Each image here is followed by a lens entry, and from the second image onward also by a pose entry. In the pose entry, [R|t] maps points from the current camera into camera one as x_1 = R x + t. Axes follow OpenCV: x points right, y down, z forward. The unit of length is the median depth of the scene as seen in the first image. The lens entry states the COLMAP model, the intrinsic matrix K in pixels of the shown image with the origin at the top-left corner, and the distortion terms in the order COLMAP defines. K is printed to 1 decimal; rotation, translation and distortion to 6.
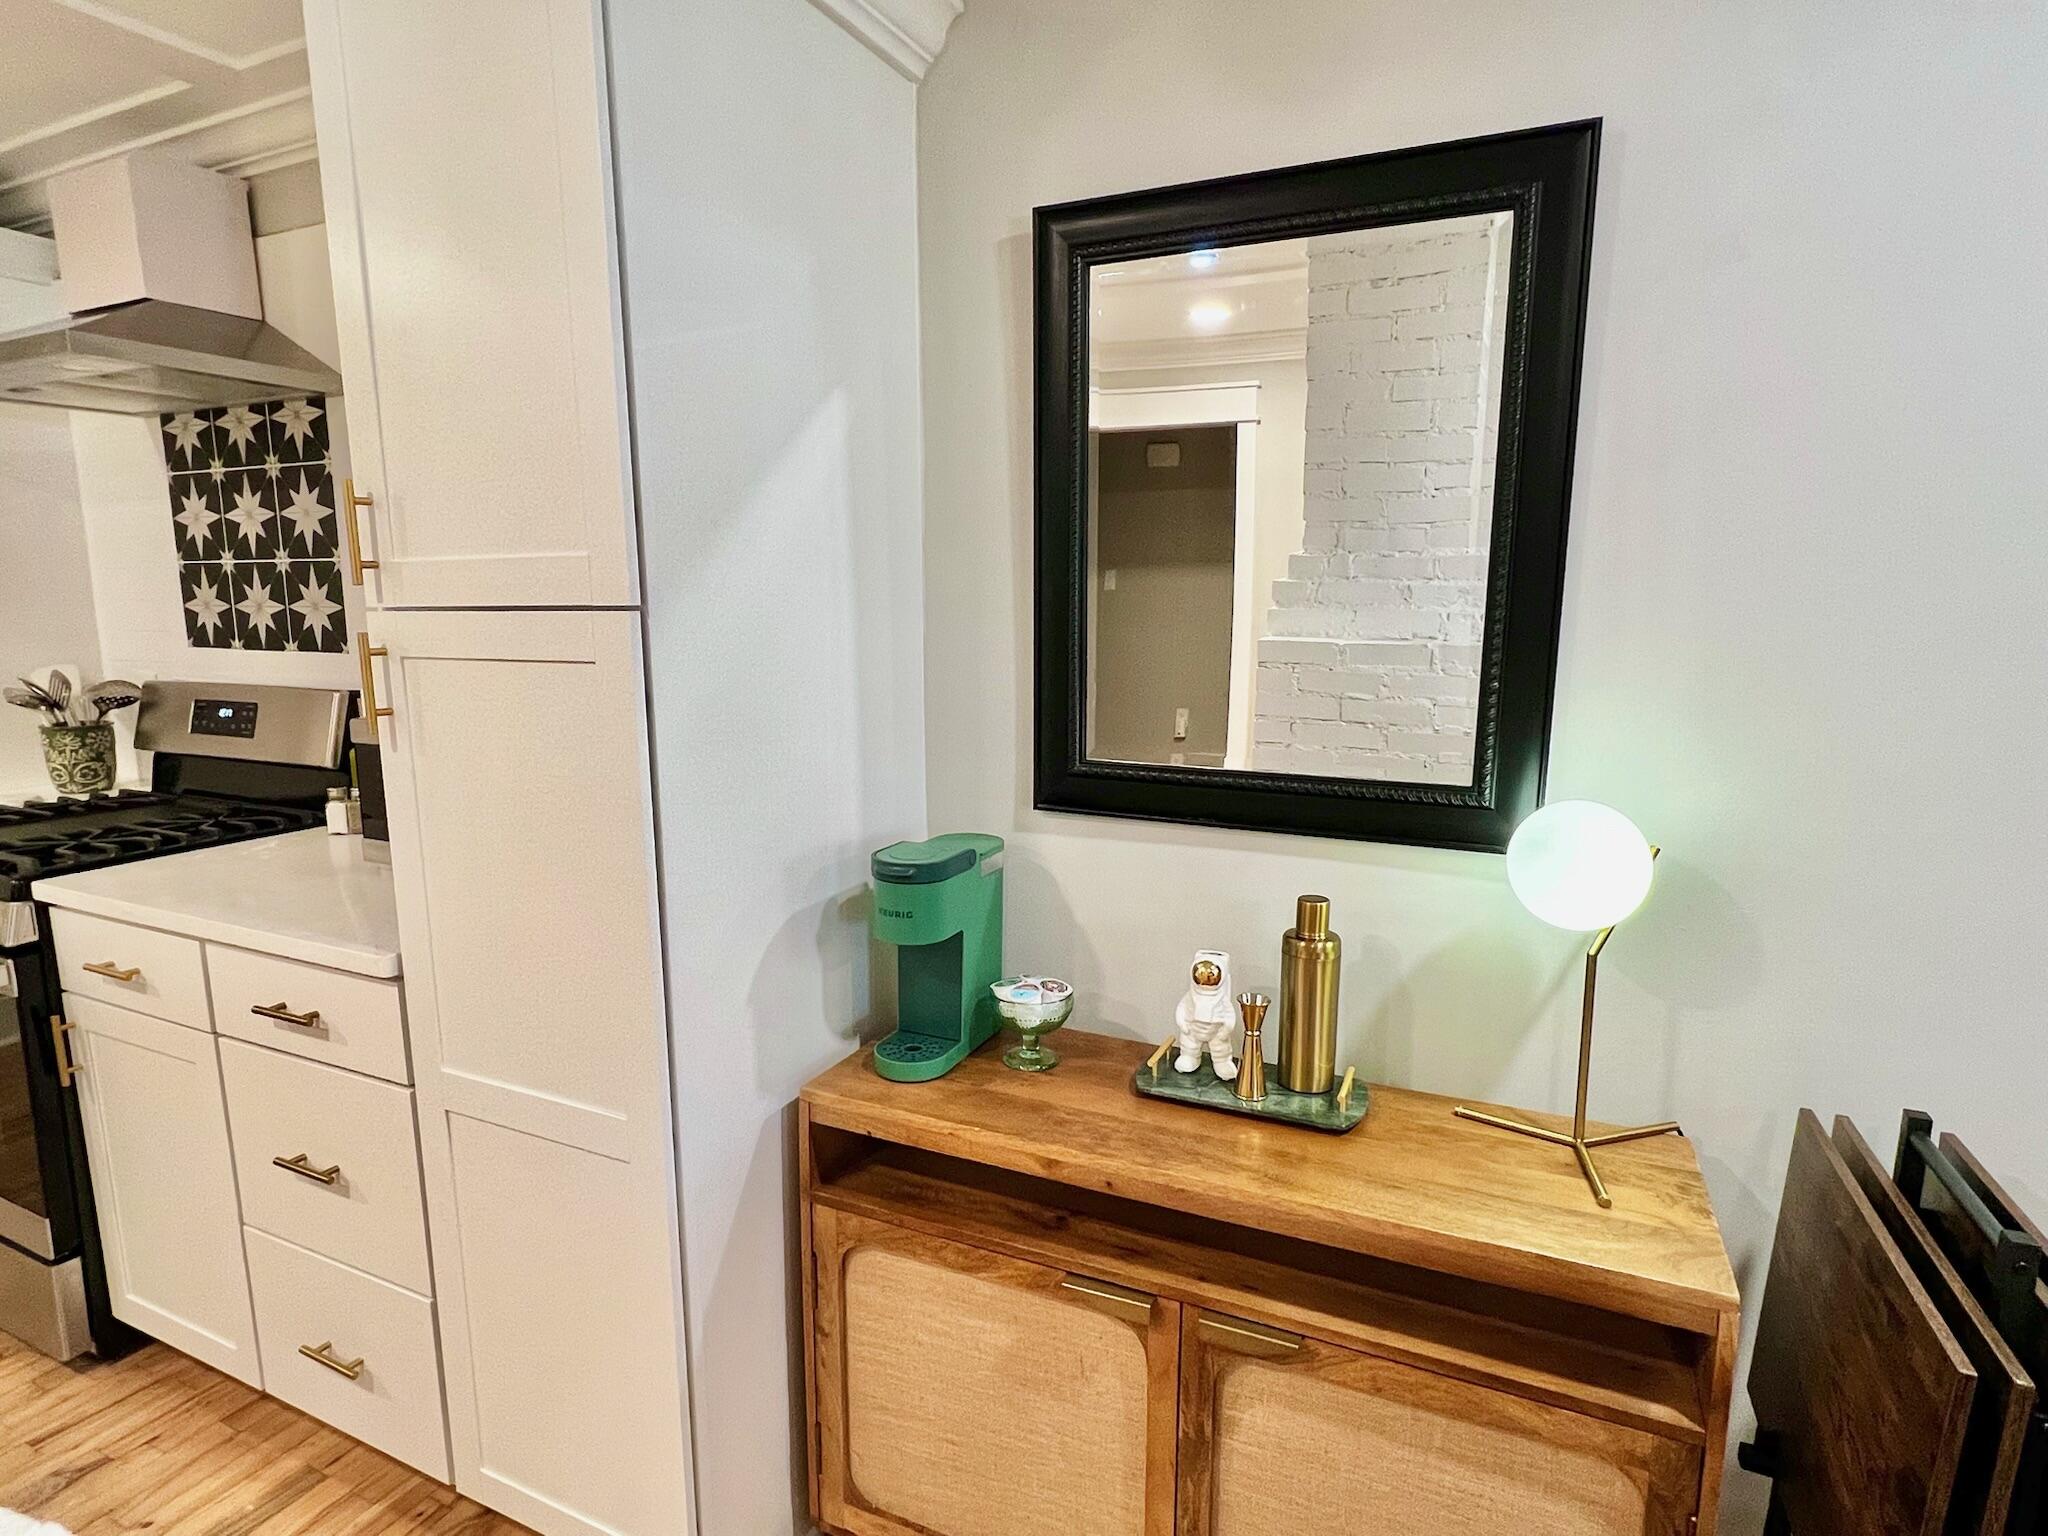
lens RADIAL K [[1065.8, 0, 1021.6], [0, 1065.8, 767.4], [0, 0, 1]] dist [-0.003574, 0.000707]
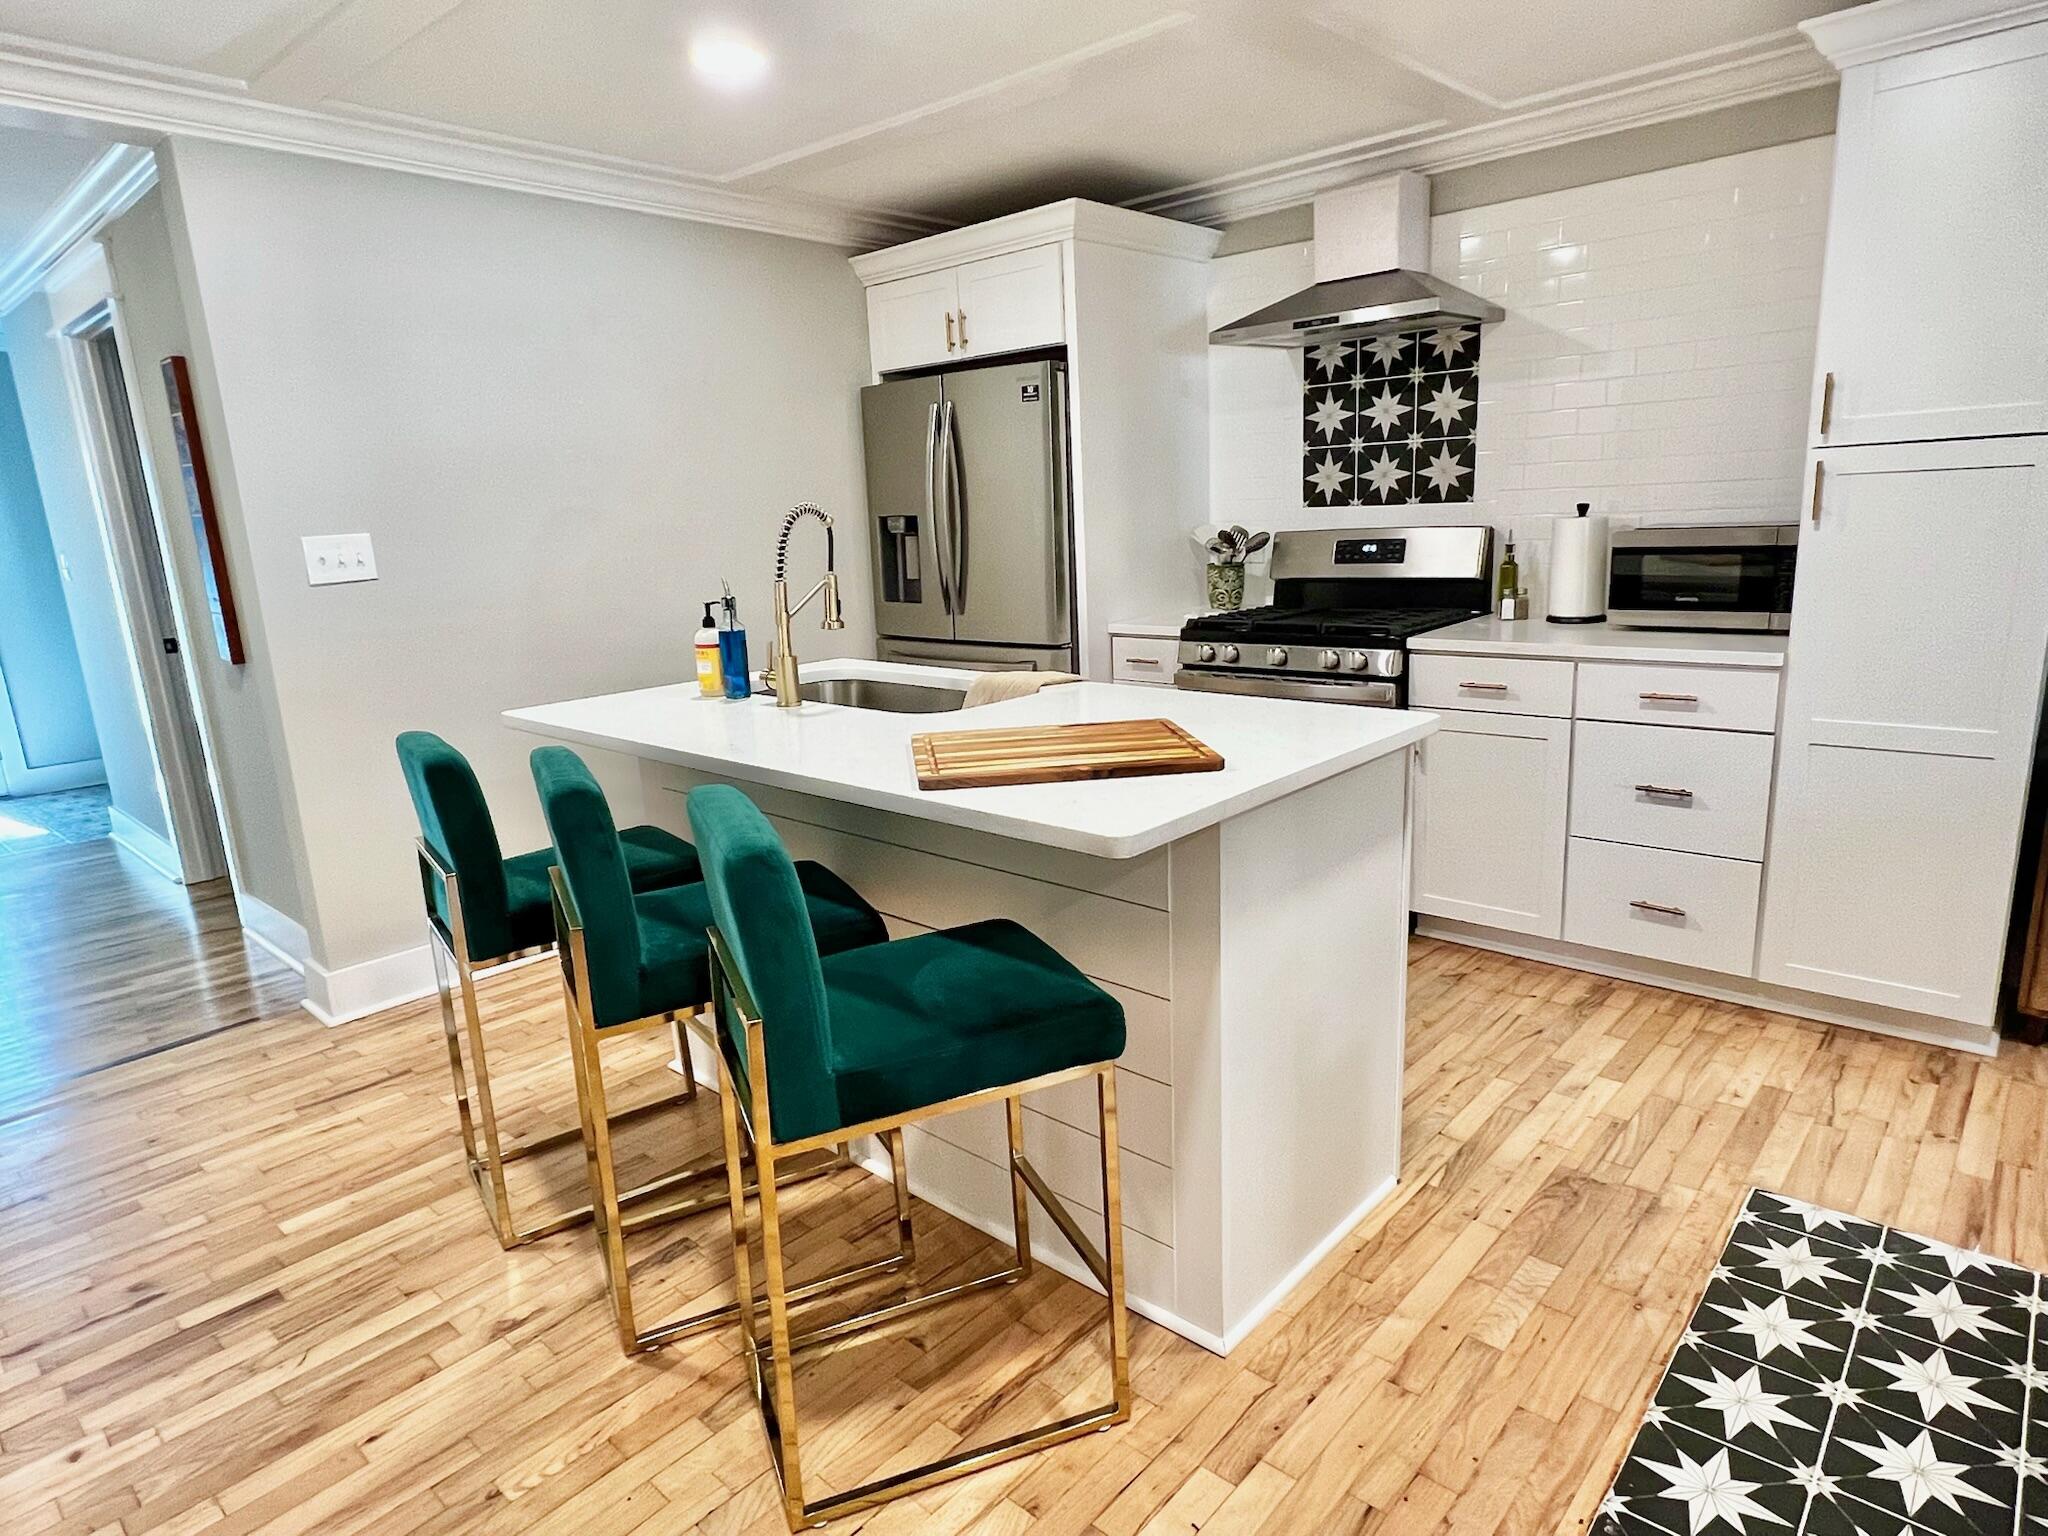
lens RADIAL K [[1177.8, 0, 1011.1], [0, 1177.8, 770.3], [0, 0, 1]] dist [0.015217, -0.001840]
pose [[0.947556, 0.023875, -0.318697, -0.692709], [0.003331, 0.996414, 0.084550, 0.118139], [0.319573, -0.081177, 0.944078, -0.749636]]
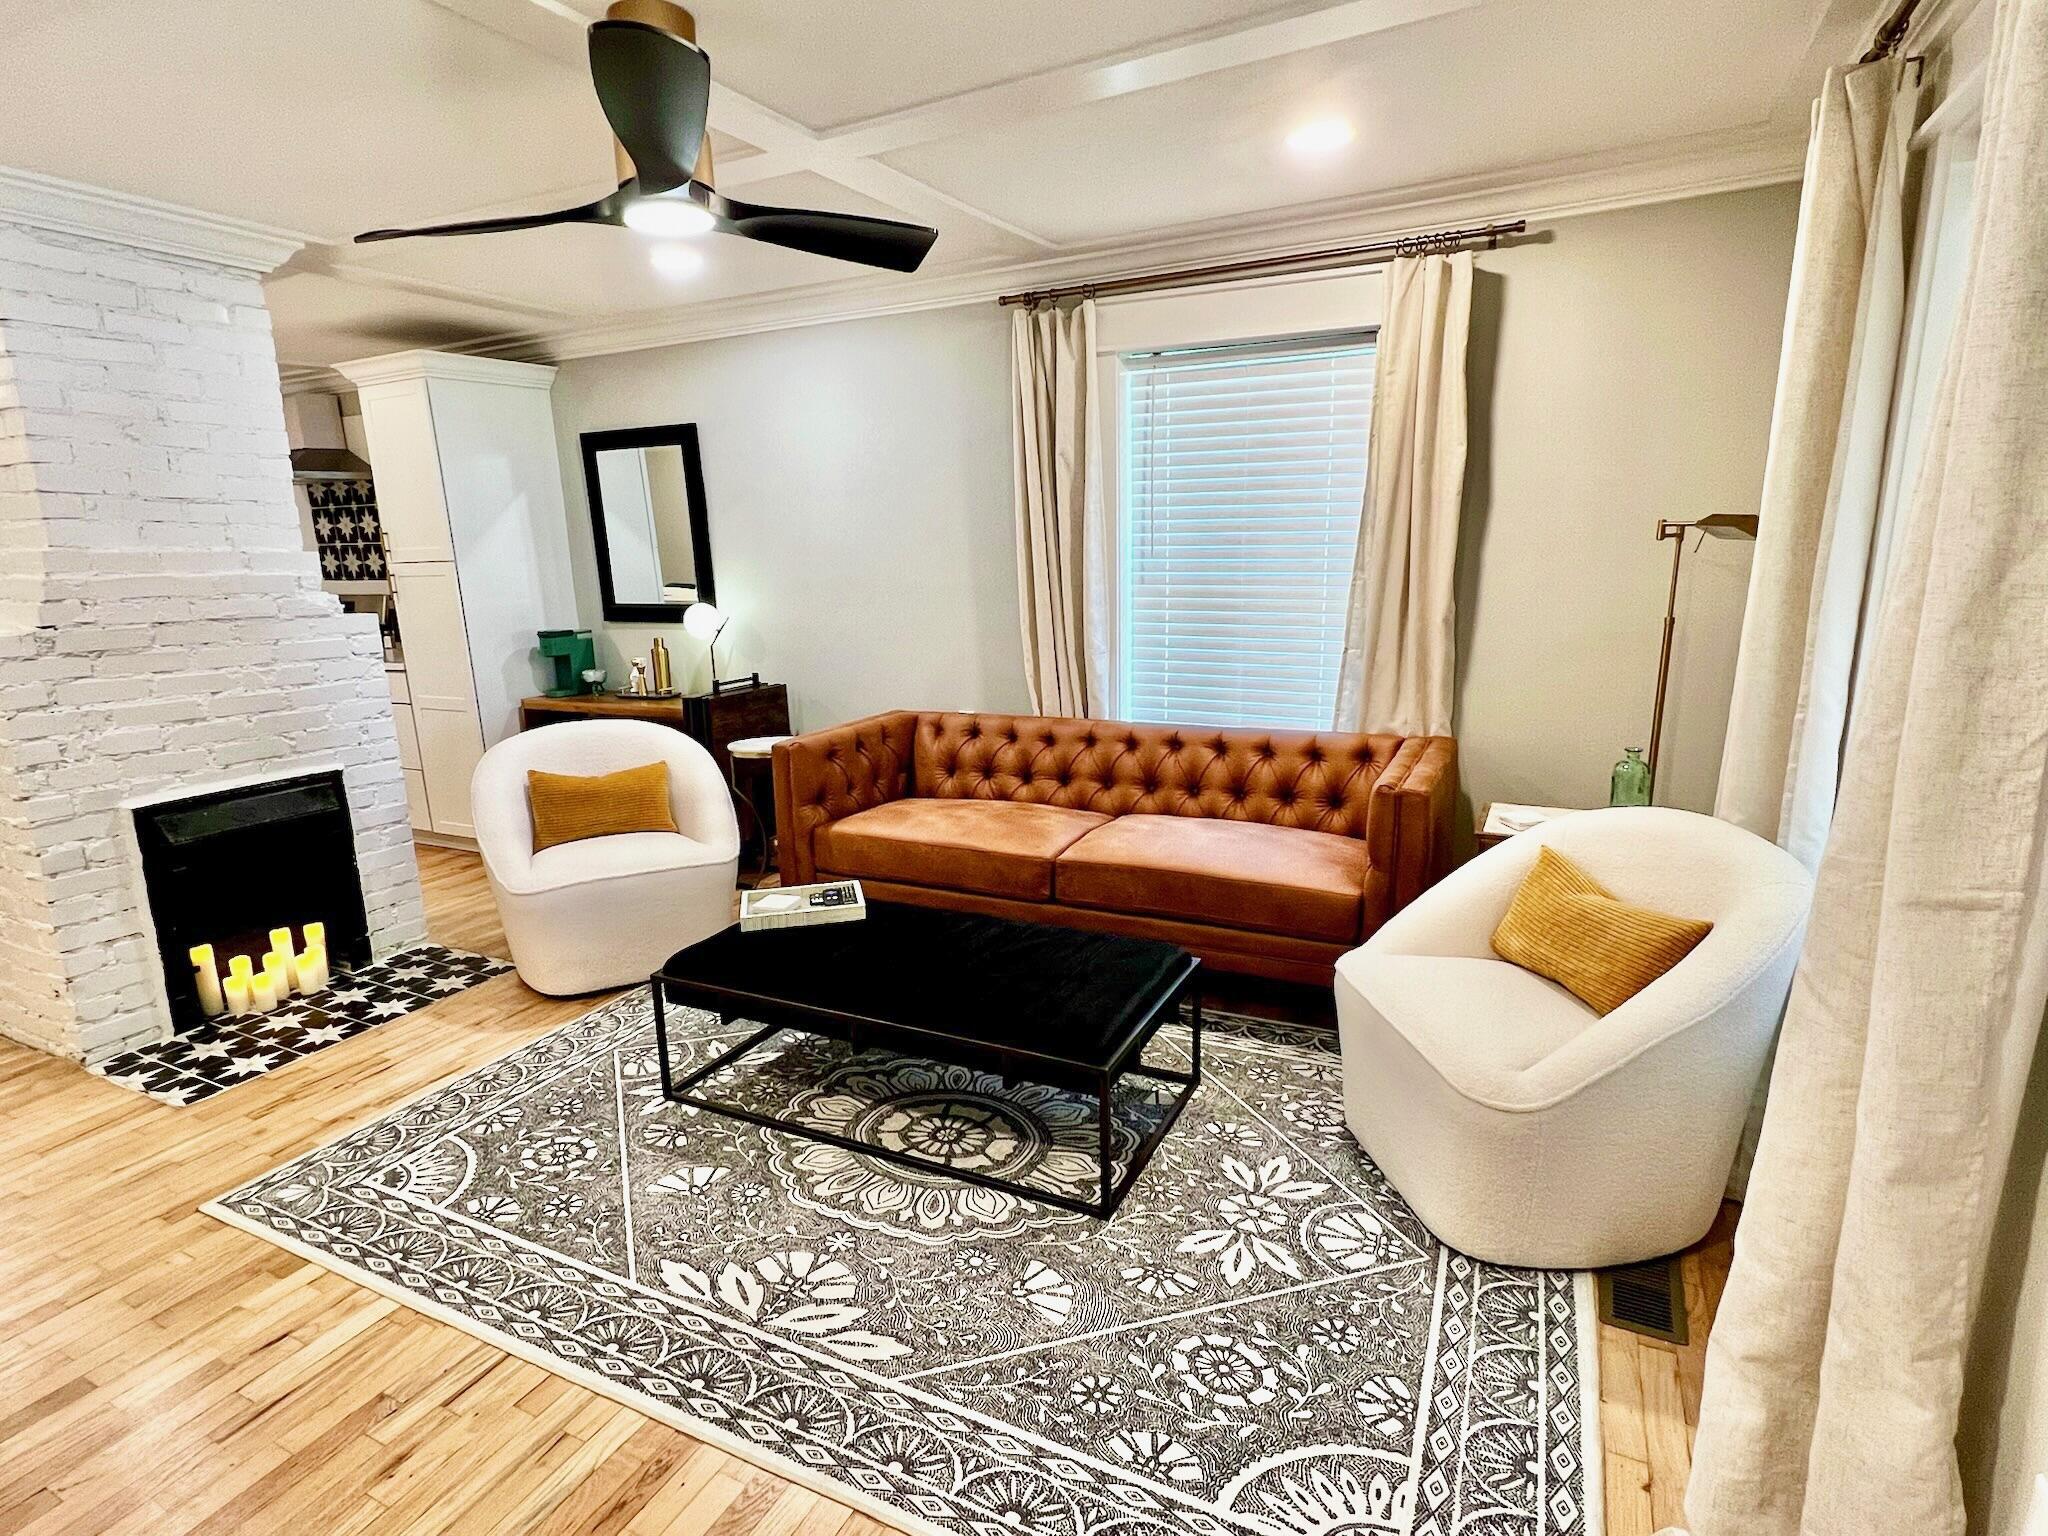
lens RADIAL K [[1065.8, 0, 1023.1], [0, 1065.8, 770.2], [0, 0, 1]] dist [-0.003574, 0.000707]
pose [[0.998712, -0.021822, -0.045814, 0.951417], [0.024872, 0.997436, 0.067096, 0.204062], [0.044233, -0.068149, 0.996694, -1.441594]]
